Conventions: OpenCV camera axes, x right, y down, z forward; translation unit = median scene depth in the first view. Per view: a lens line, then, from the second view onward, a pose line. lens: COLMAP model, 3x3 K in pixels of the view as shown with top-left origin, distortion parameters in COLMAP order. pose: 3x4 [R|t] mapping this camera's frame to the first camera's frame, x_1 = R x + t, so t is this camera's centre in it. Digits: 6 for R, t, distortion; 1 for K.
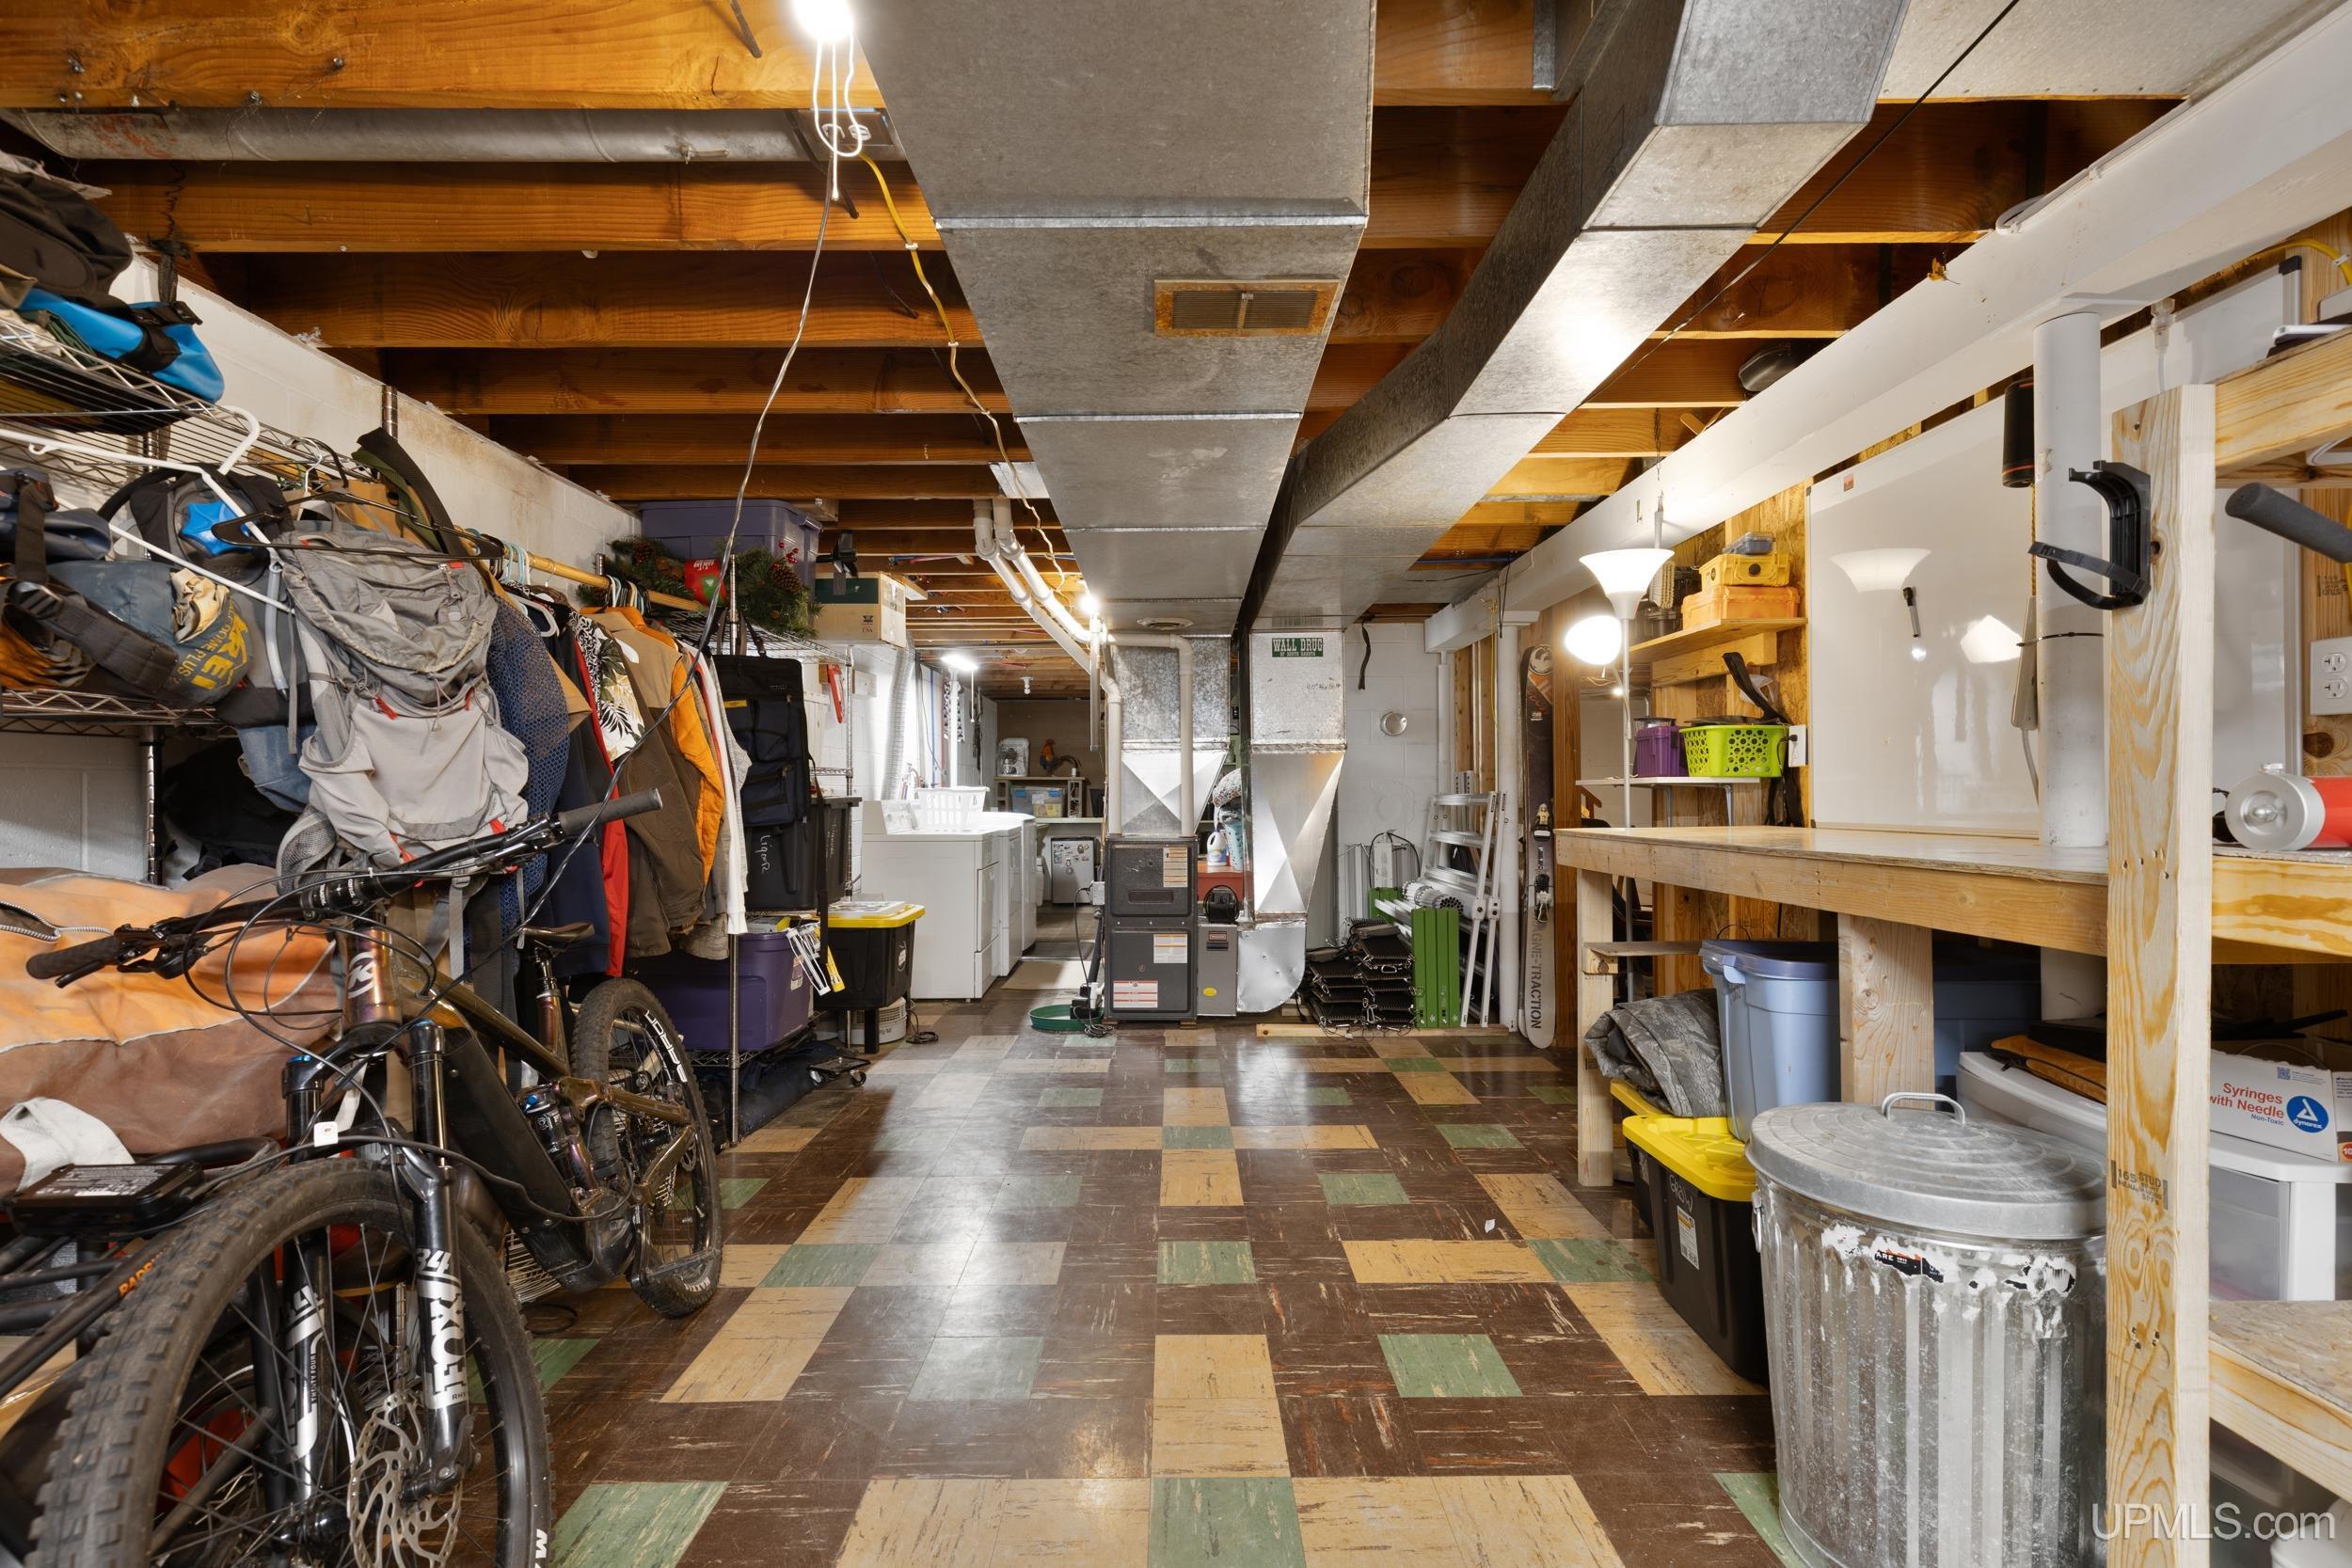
lens RADIAL K [[1066.1, 0, 1173.2], [0, 1066.1, 790.6], [0, 0, 1]] dist [0.002239, 0.000093]
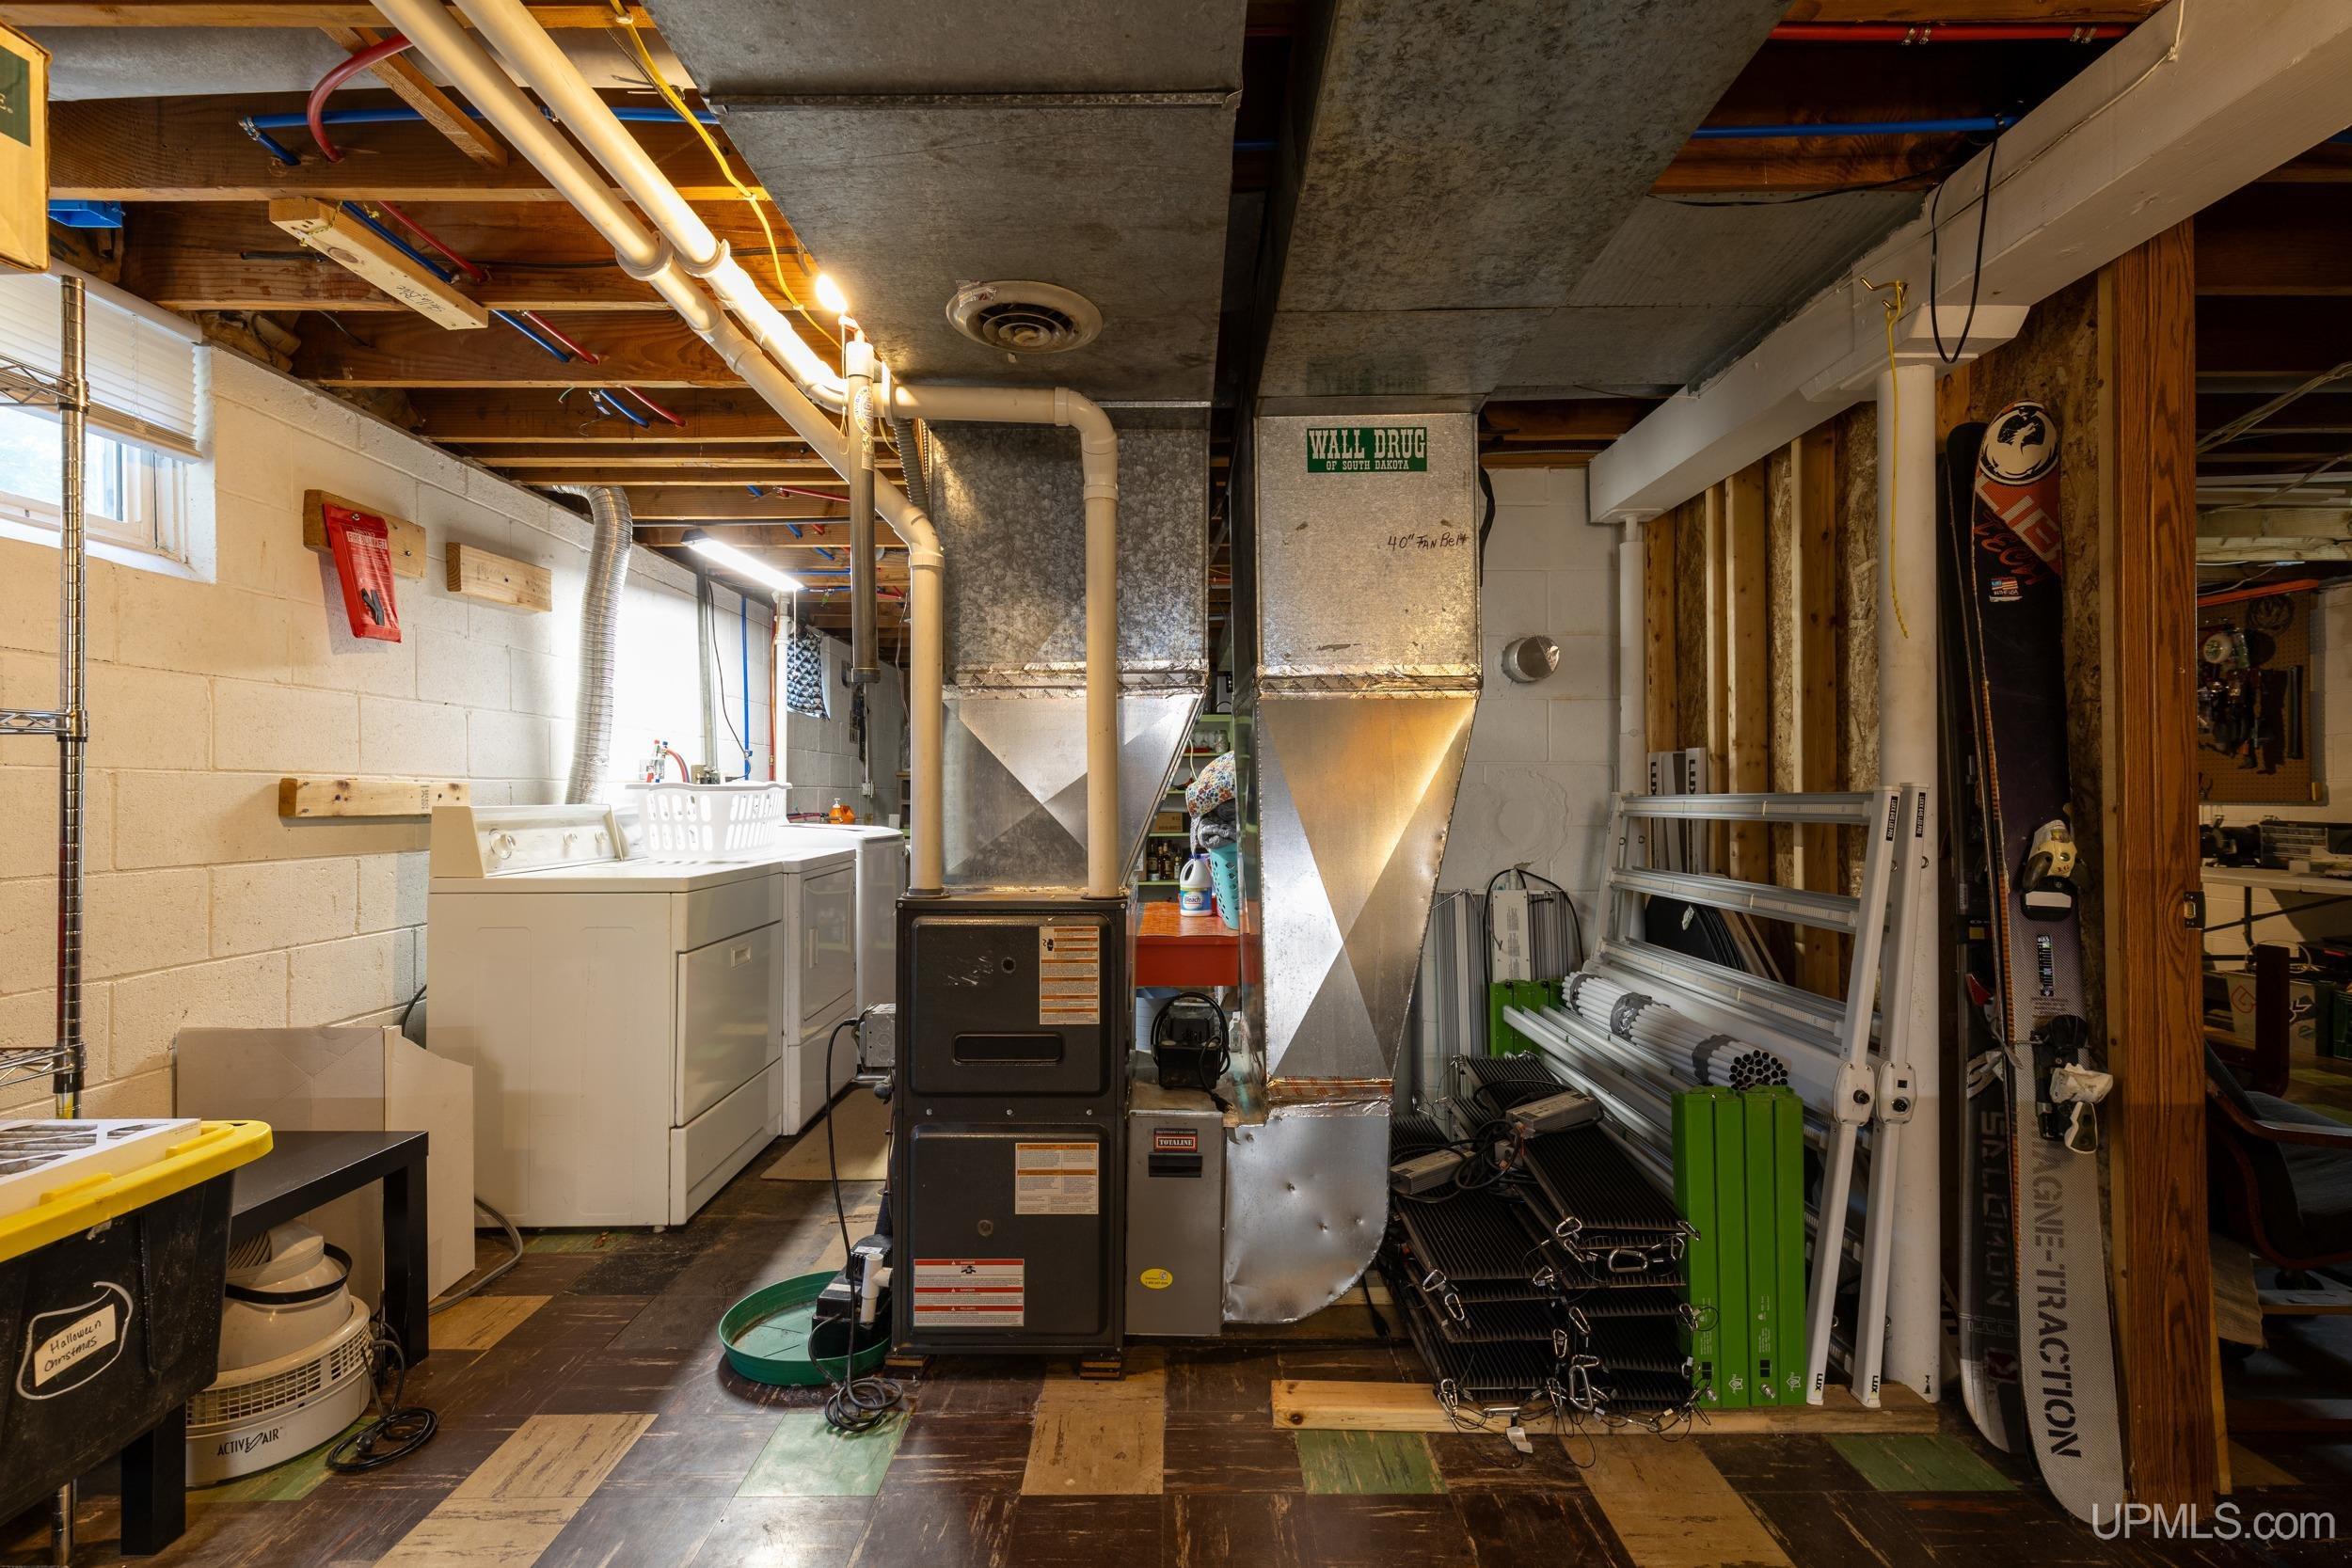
lens RADIAL K [[1066.1, 0, 1177.5], [0, 1066.1, 786.5], [0, 0, 1]] dist [0.002239, 0.000093]
pose [[0.999985, 0.002725, 0.004773, 0.039411], [-0.002684, 0.999960, -0.008545, 0.004557], [-0.004796, 0.008532, 0.999952, 0.582526]]
